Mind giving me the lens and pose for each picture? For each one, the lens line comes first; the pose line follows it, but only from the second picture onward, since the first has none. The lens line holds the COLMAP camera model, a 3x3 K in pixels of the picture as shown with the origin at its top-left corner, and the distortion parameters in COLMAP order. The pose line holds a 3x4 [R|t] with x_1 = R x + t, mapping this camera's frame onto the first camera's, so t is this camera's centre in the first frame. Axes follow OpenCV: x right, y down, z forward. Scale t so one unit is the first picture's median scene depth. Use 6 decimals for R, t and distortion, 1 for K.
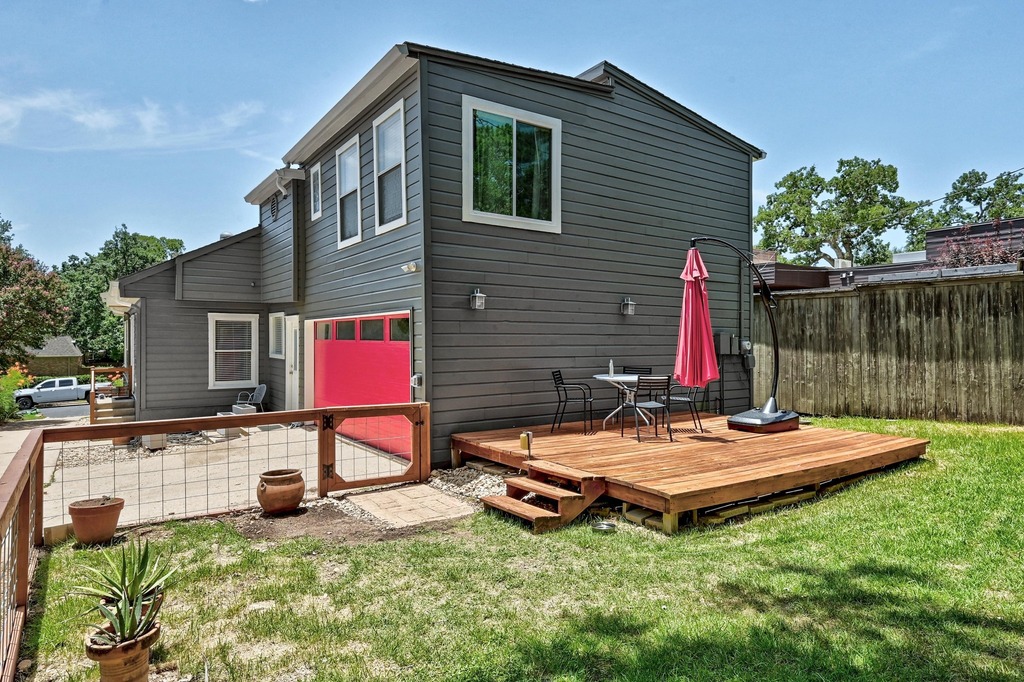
lens RADIAL K [[610.4, 0, 508.0], [0, 610.4, 344.1], [0, 0, 1]] dist [-0.003194, -0.000206]
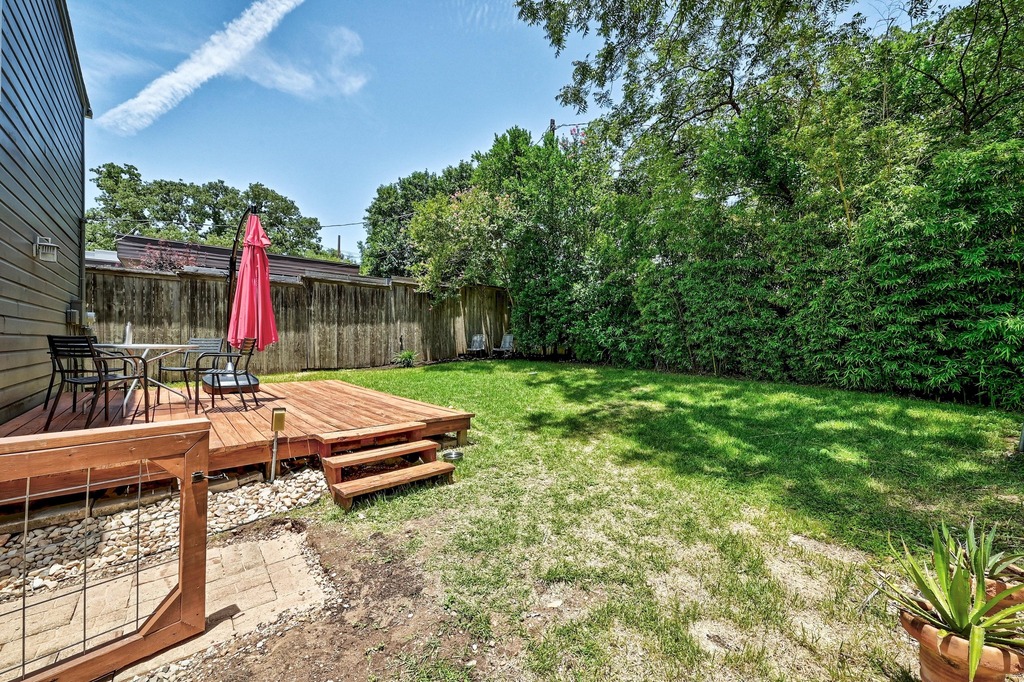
lens RADIAL K [[408.1, 0, 505.3], [0, 408.1, 336.7], [0, 0, 1]] dist [0.004394, -0.000678]
pose [[-0.119059, 0.011100, 0.992825, -0.316925], [-0.007942, 0.999895, -0.012132, 0.036771], [-0.992855, -0.009330, -0.118958, 0.486943]]
